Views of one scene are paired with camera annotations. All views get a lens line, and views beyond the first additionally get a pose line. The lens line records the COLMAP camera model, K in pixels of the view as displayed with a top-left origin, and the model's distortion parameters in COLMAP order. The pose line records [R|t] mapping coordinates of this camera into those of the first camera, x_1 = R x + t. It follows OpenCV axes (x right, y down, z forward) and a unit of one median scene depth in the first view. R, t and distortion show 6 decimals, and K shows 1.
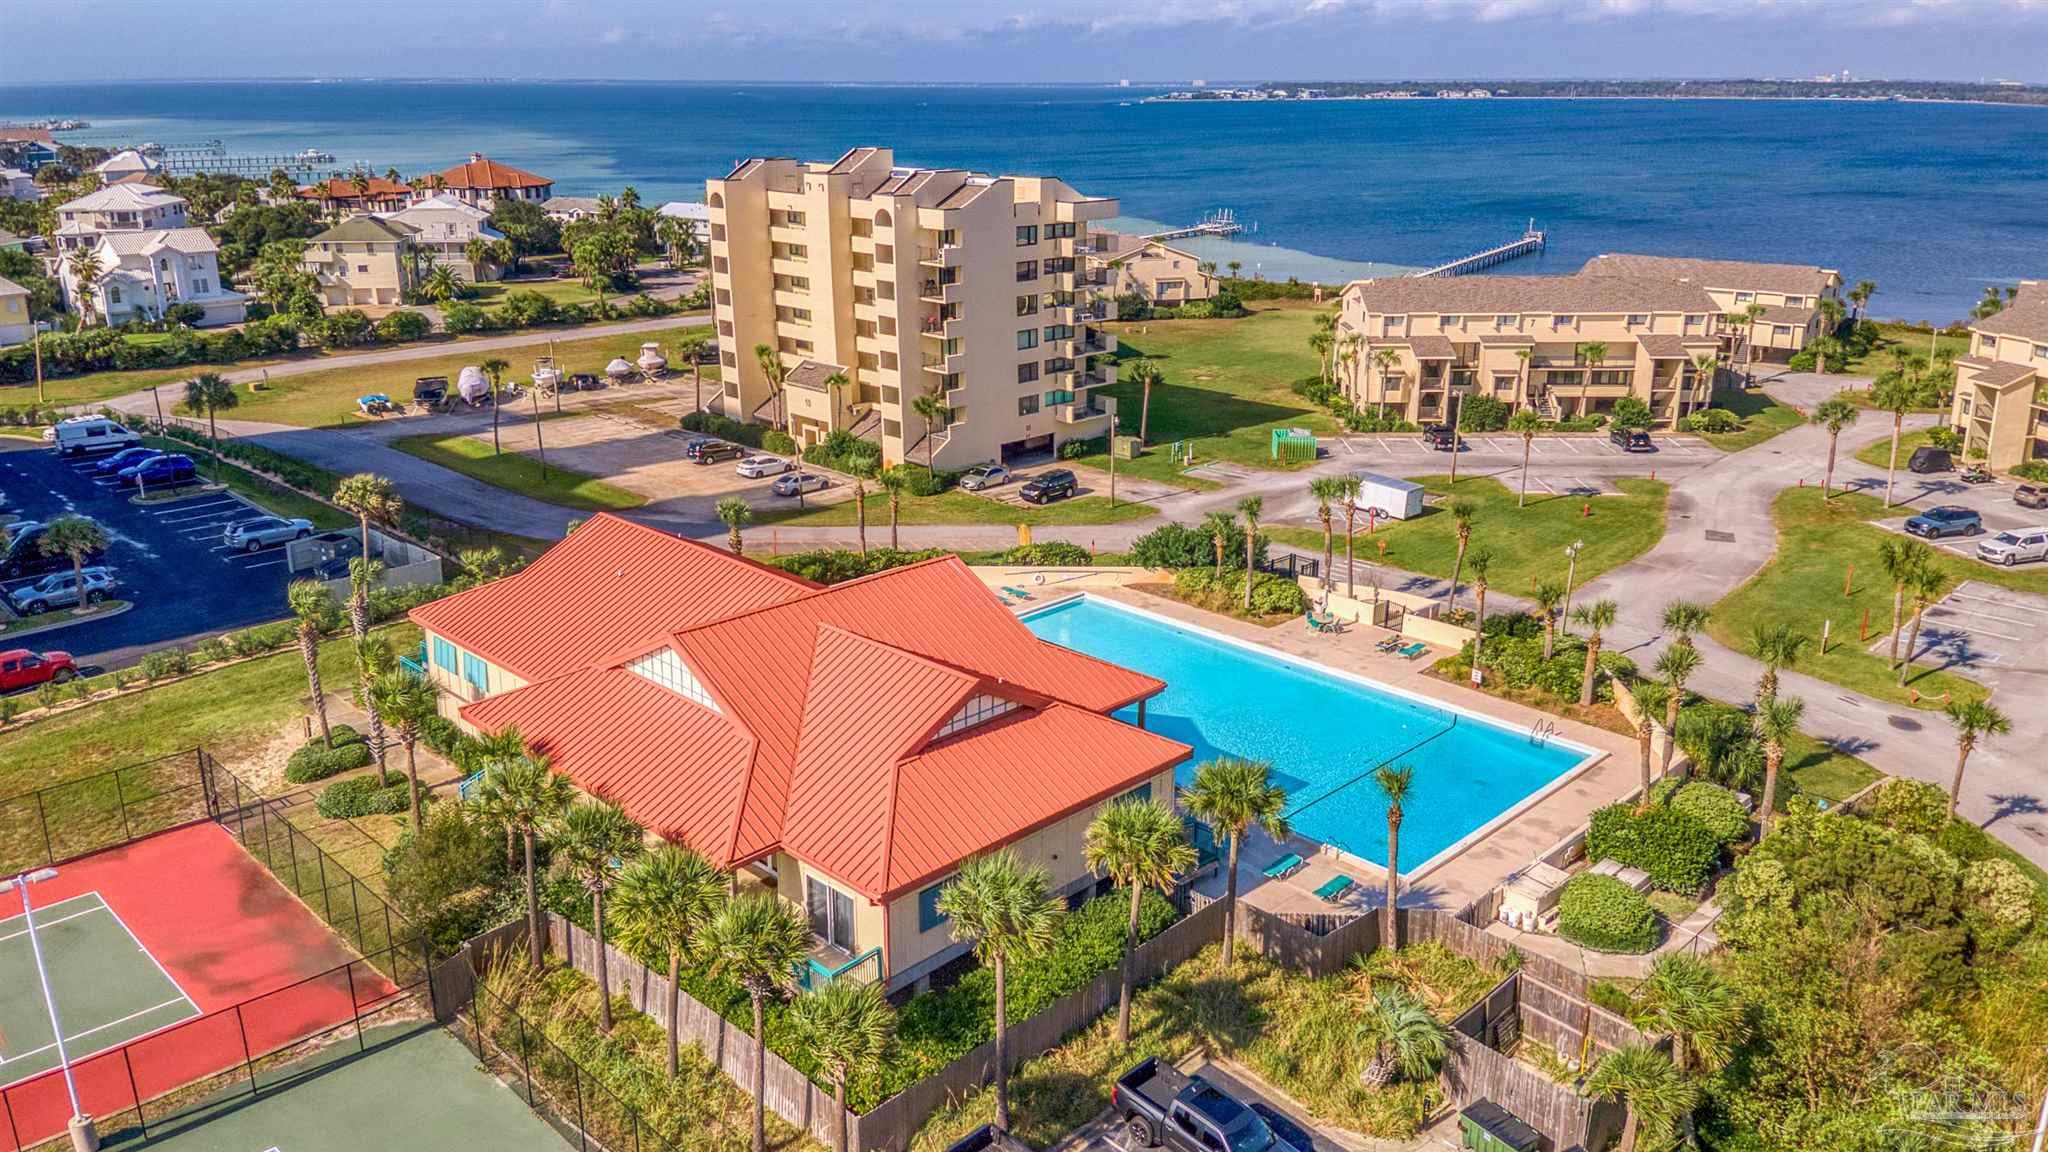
lens RADIAL K [[1526.2, 0, 1024.0], [0, 1526.2, 576.0], [0, 0, 1]] dist [0.177162, -0.286893]
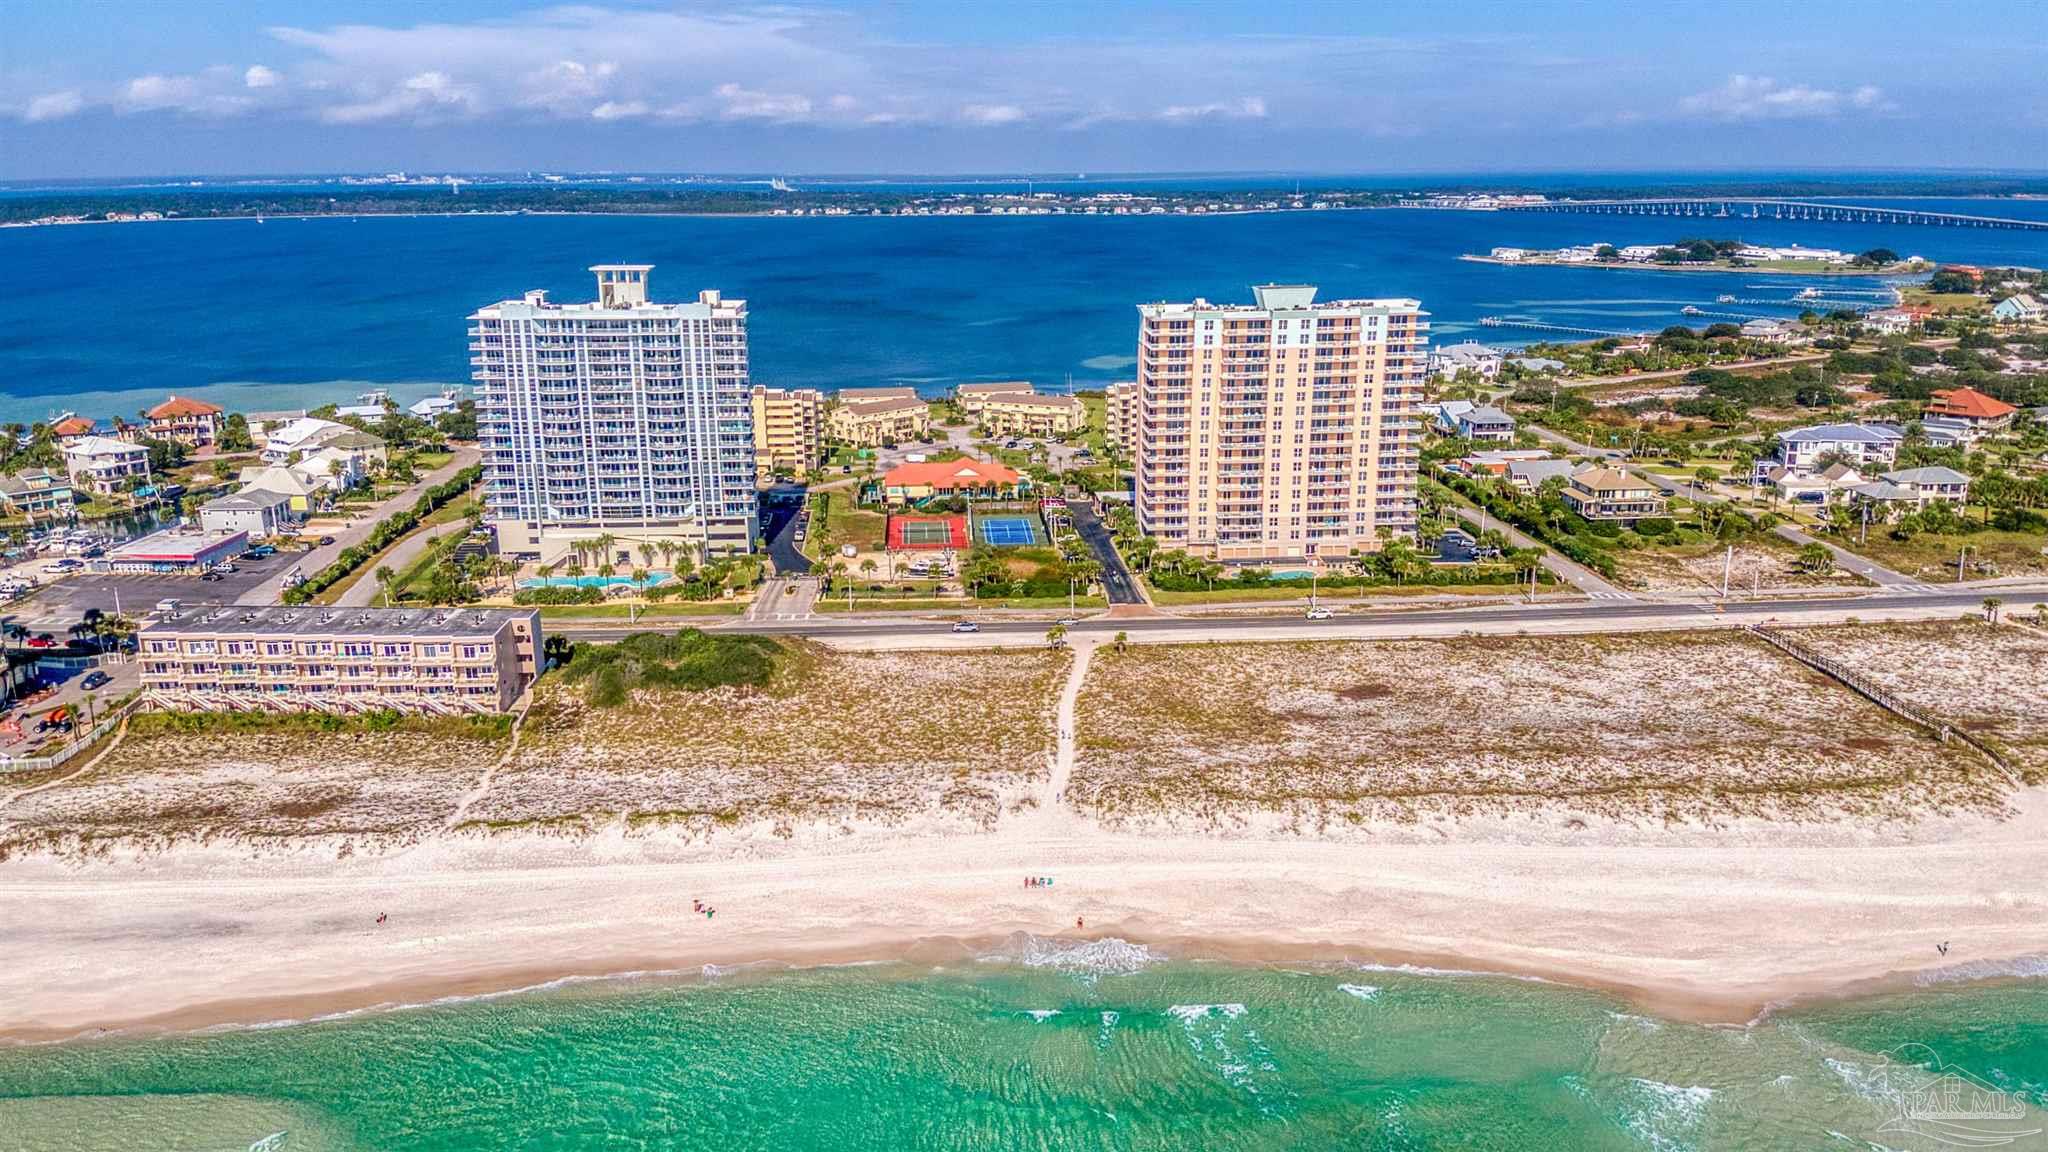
lens RADIAL K [[1487.2, 0, 1038.0], [0, 1487.2, 605.9], [0, 0, 1]] dist [0.167043, -0.277948]
pose [[0.658190, -0.215809, 0.721258, -2.032321], [0.236246, 0.968848, 0.074303, 0.090028], [-0.714824, 0.121489, 0.688670, -1.558494]]
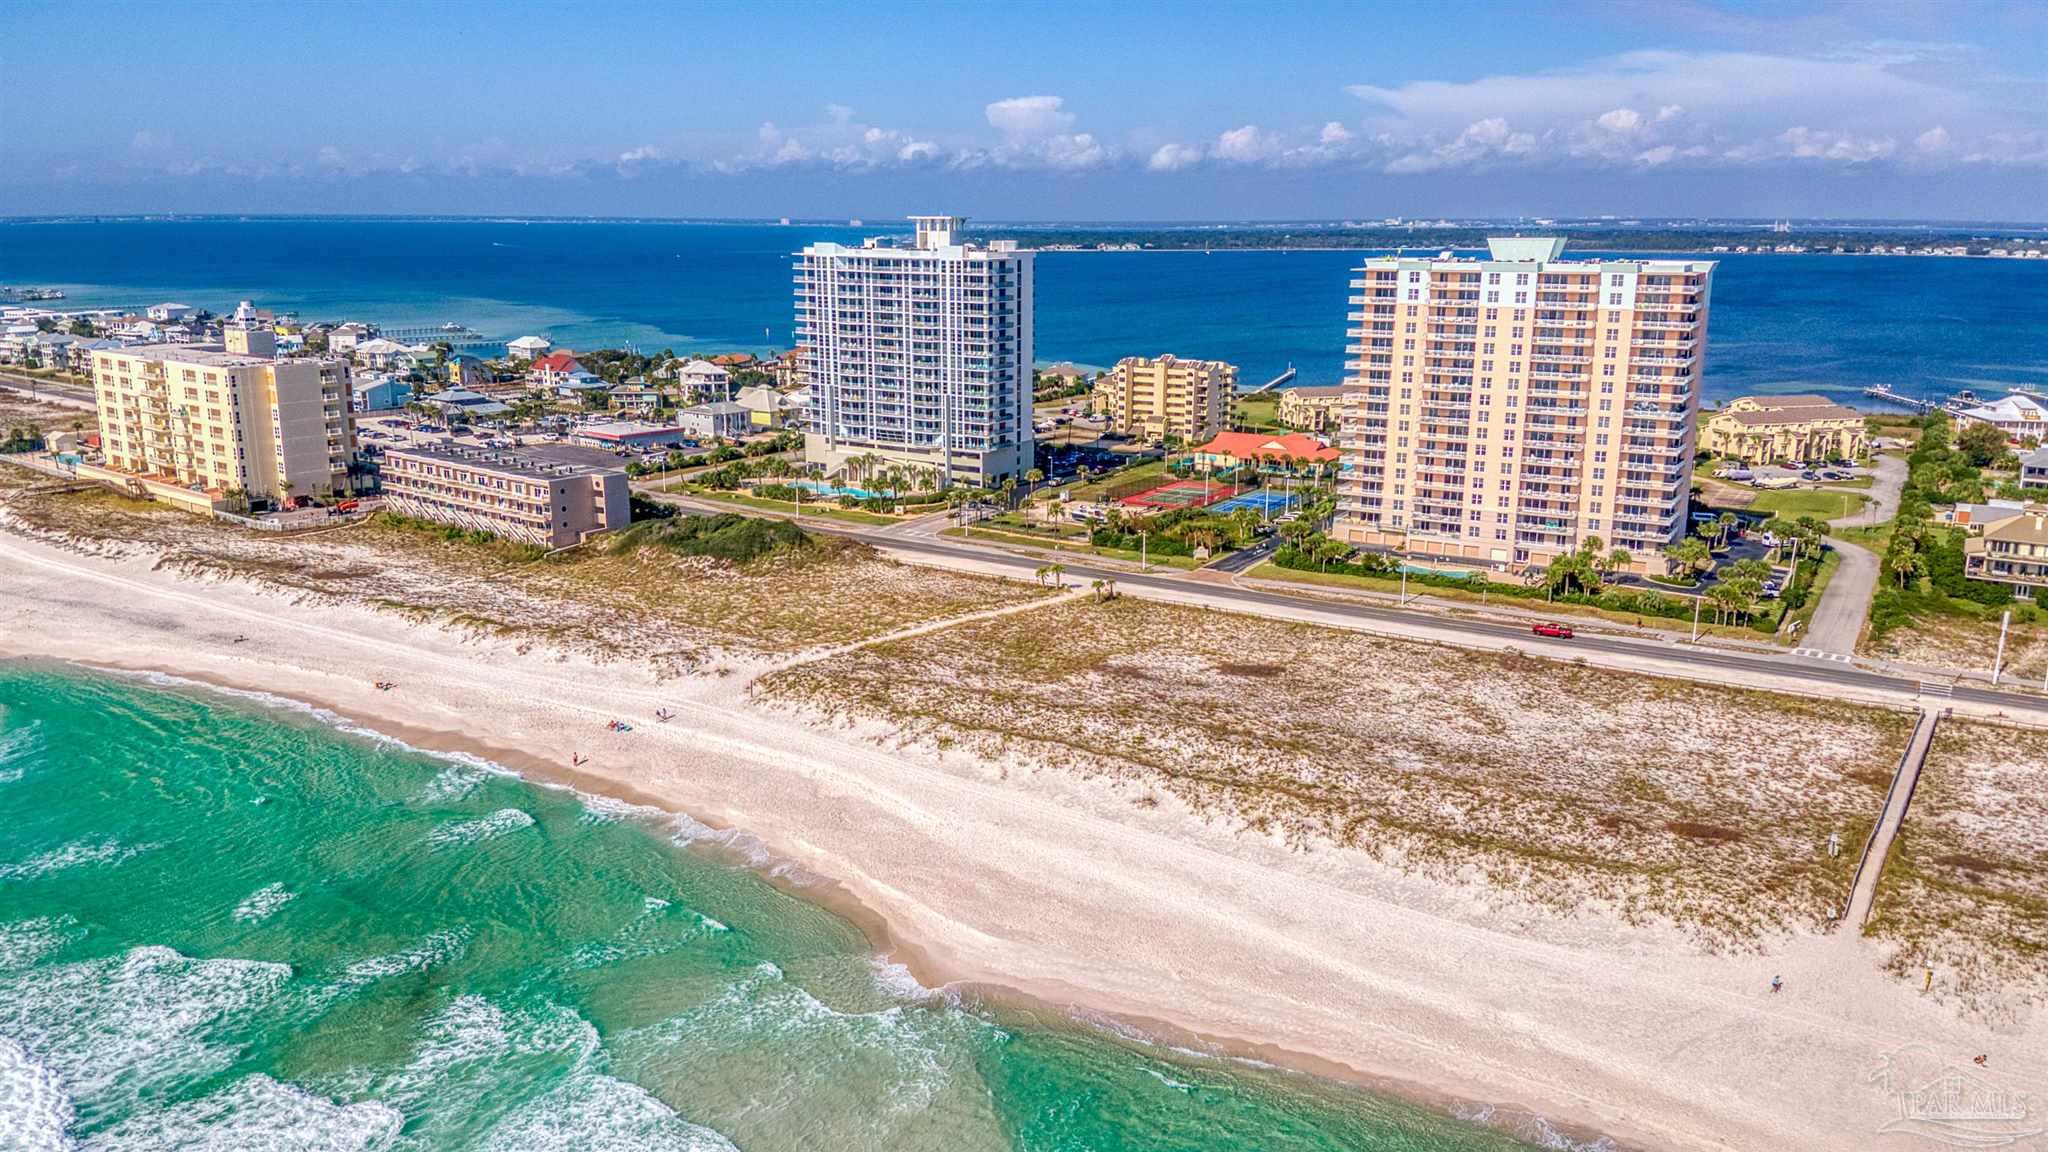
lens RADIAL K [[1510.9, 0, 1024.0], [0, 1510.9, 576.0], [0, 0, 1]] dist [0.139164, -0.205666]
pose [[0.975307, -0.049789, 0.215167, -1.082105], [0.066406, 0.995285, -0.070702, 0.405477], [-0.210632, 0.083244, 0.974015, -2.045278]]
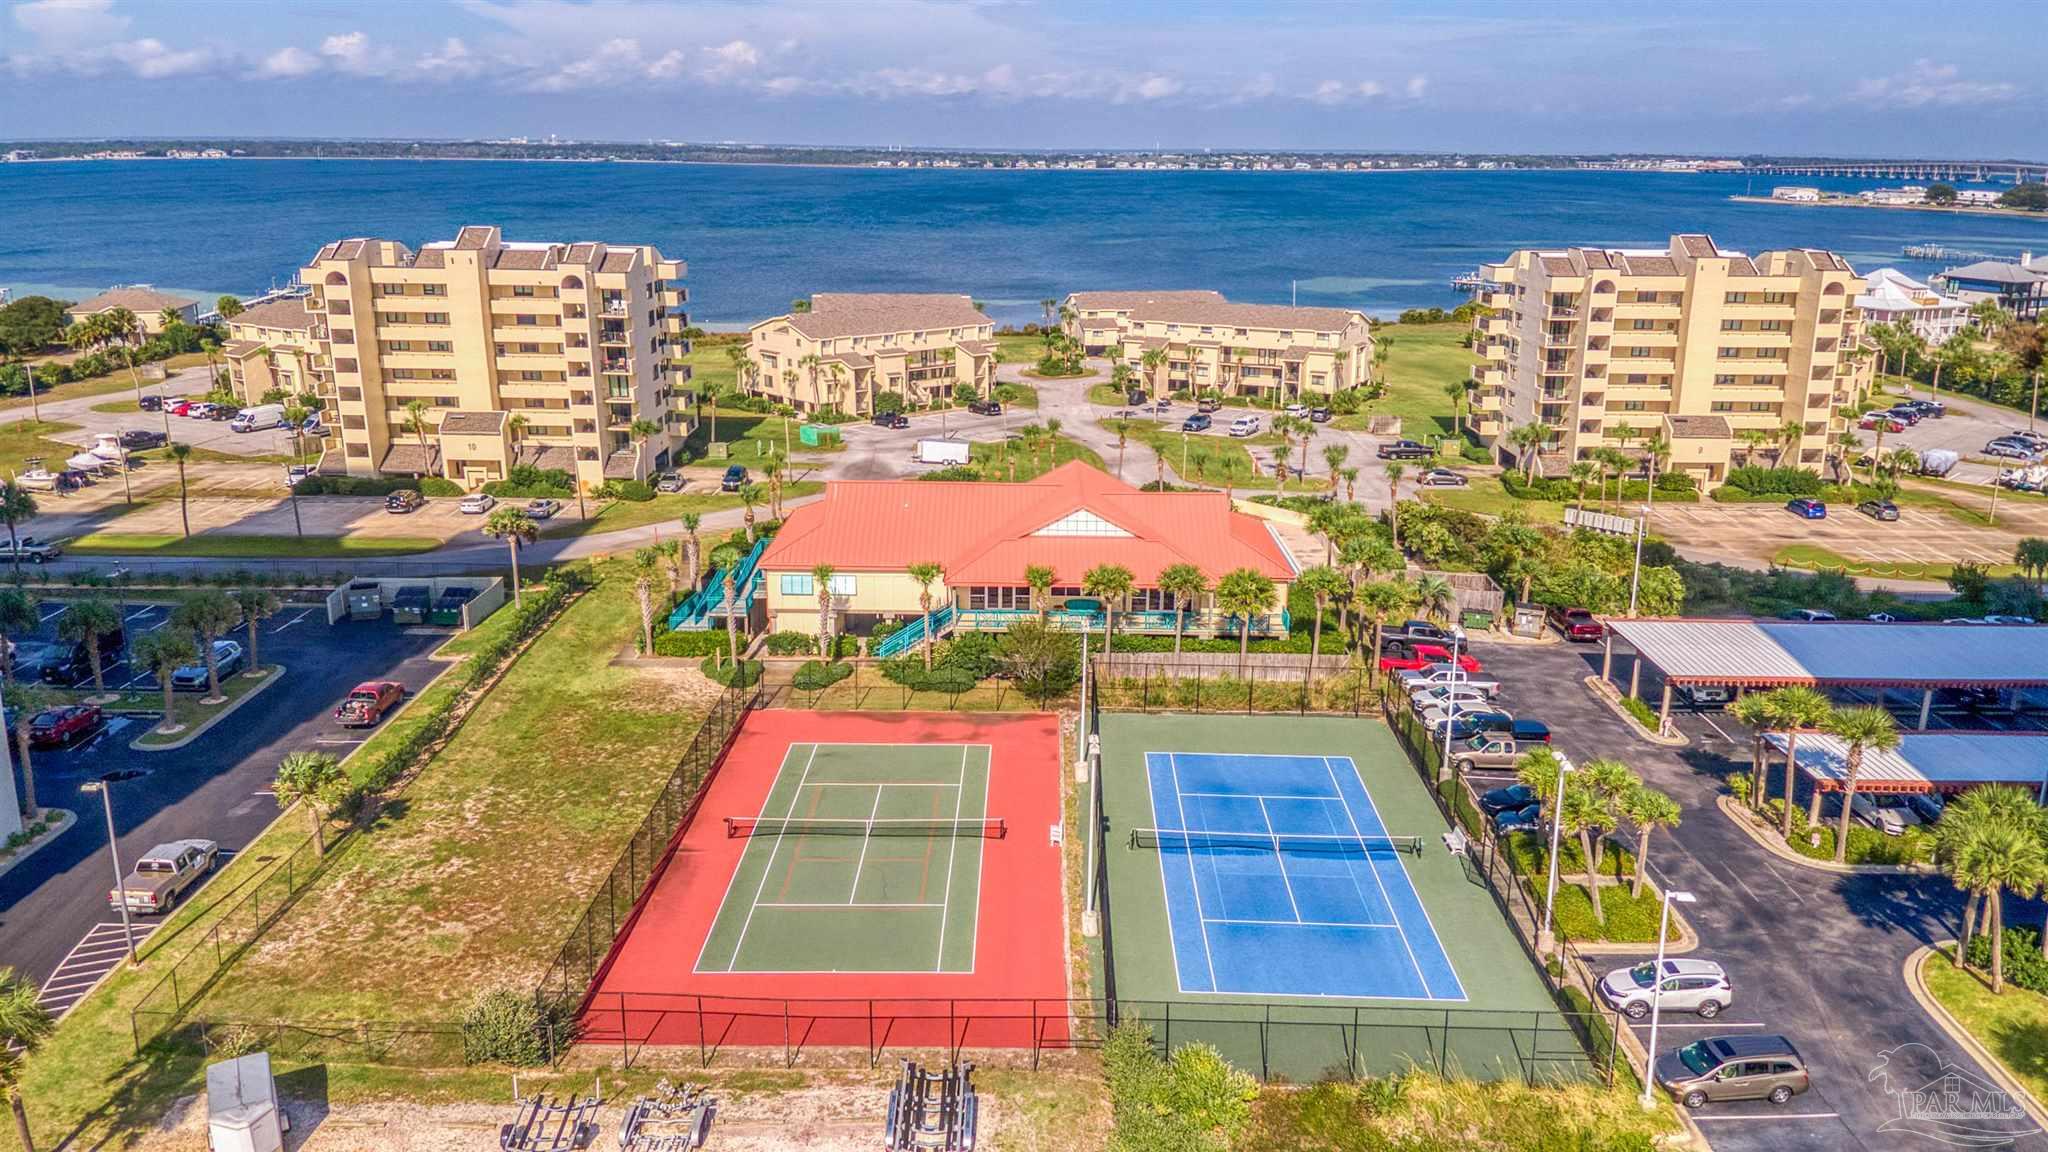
lens RADIAL K [[1487.2, 0, 1038.0], [0, 1487.2, 605.9], [0, 0, 1]] dist [0.167043, -0.277948]
pose [[0.714774, -0.199057, 0.670429, -0.572810], [0.205468, 0.976103, 0.070755, 0.008622], [-0.668492, 0.087178, 0.738592, -0.099149]]
